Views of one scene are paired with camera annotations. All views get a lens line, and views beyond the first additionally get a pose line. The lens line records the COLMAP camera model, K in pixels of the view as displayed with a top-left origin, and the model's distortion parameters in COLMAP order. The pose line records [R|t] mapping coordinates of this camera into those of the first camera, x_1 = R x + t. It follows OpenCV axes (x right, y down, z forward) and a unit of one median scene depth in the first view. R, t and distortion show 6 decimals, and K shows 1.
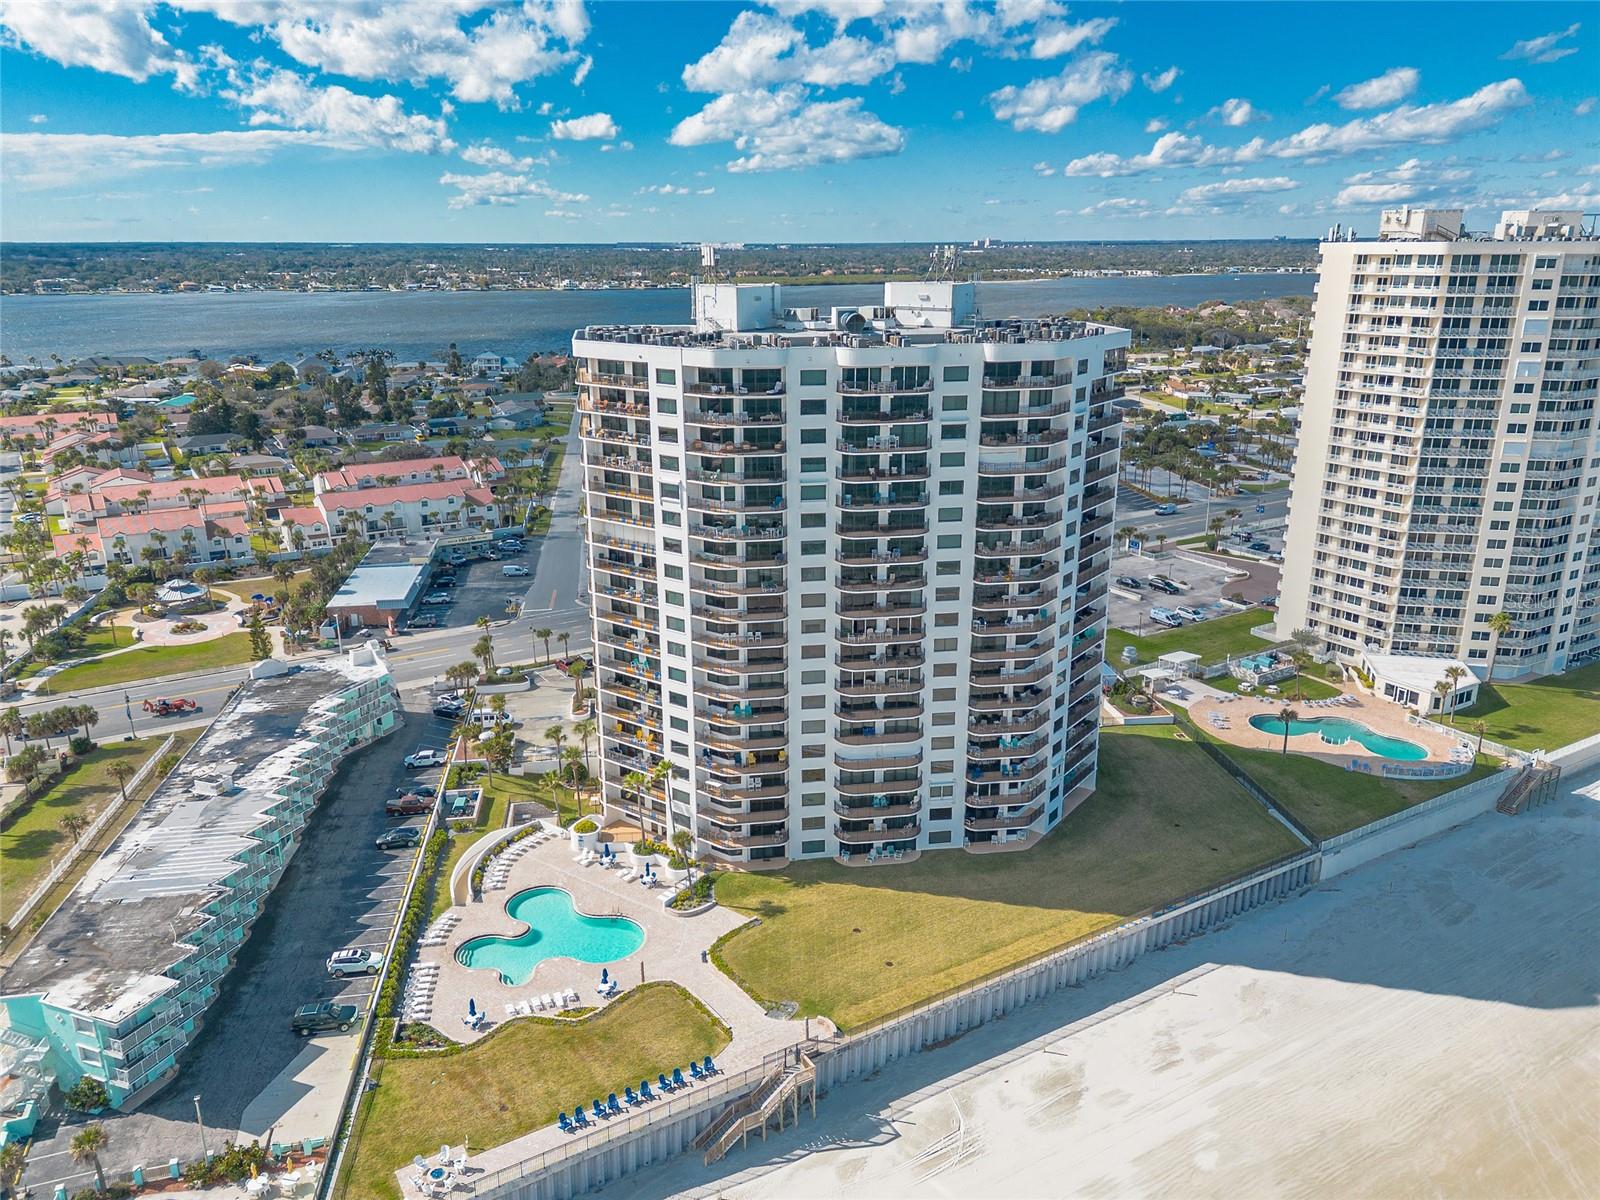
lens RADIAL K [[1192.6, 0, 791.2], [0, 1192.6, 608.1], [0, 0, 1]] dist [0.077569, -0.090871]
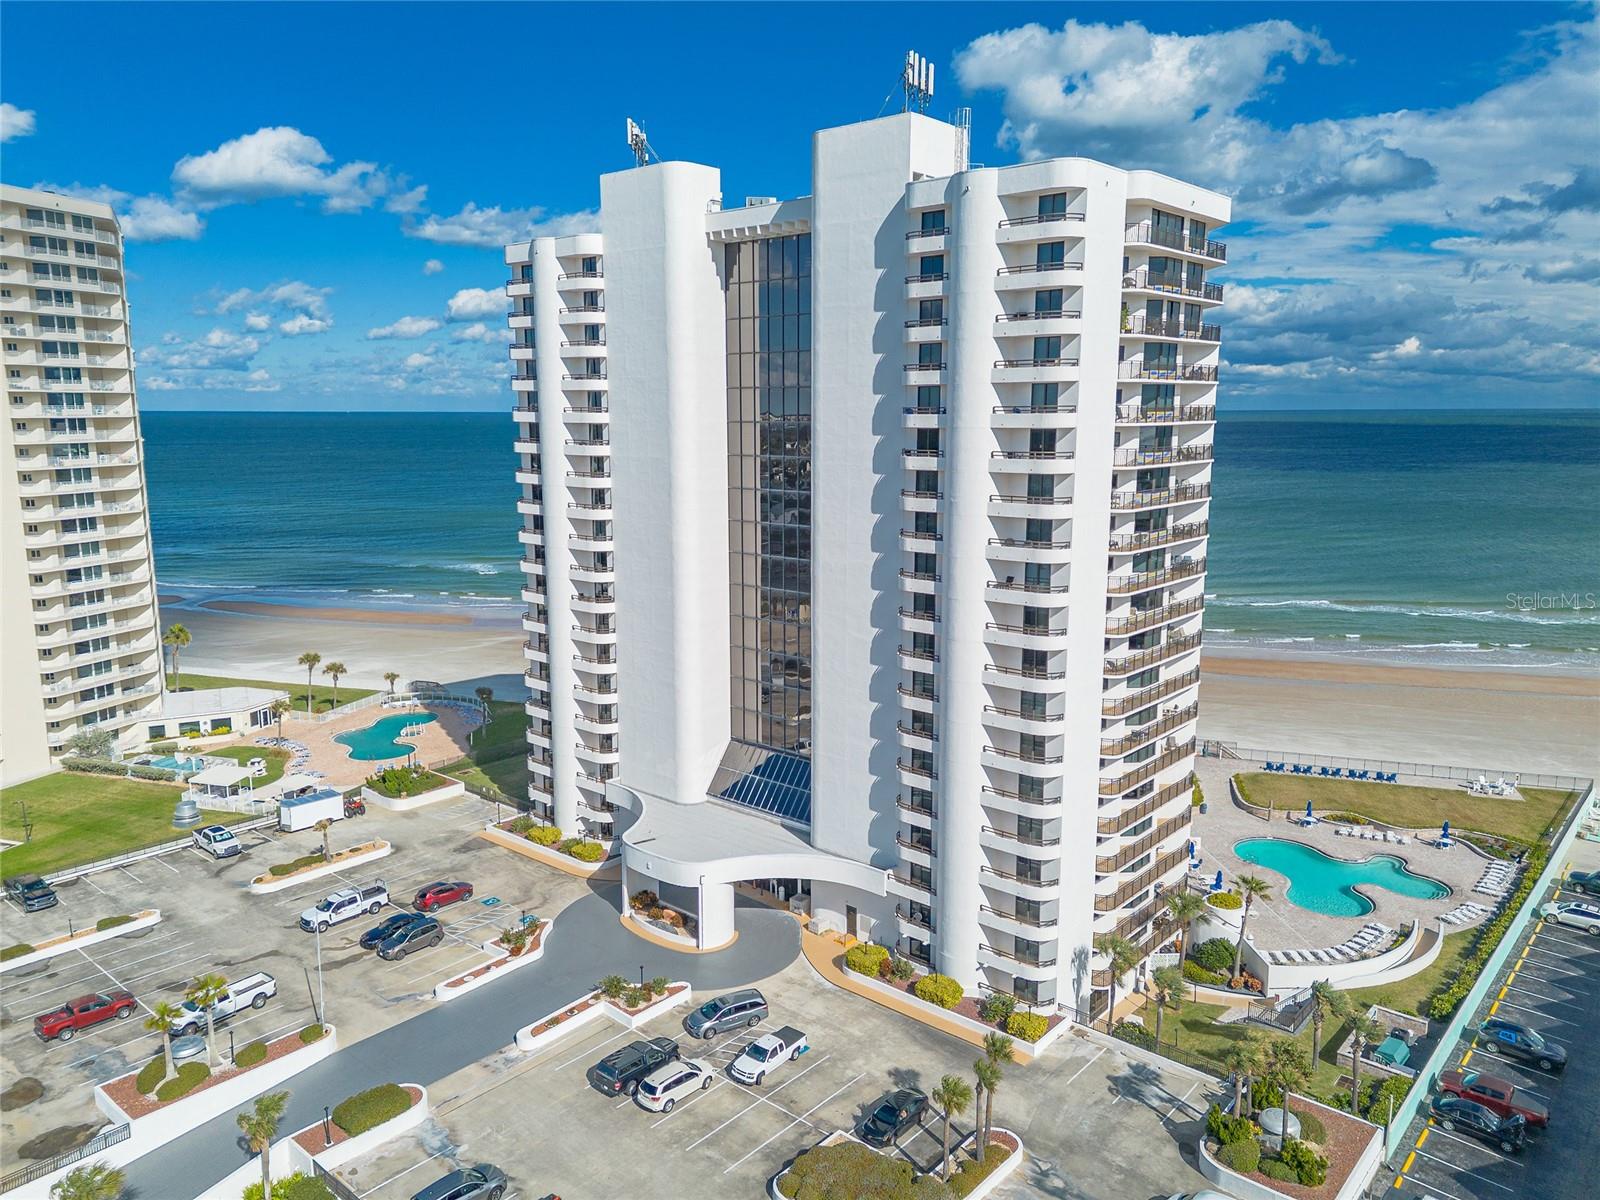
lens RADIAL K [[1149.3, 0, 797.2], [0, 1149.3, 597.5], [0, 0, 1]] dist [0.081646, -0.077580]
pose [[-0.656214, -0.114694, 0.745807, -0.492323], [0.228133, 0.911971, 0.340975, -0.270066], [-0.719263, 0.393896, -0.572283, 1.494526]]
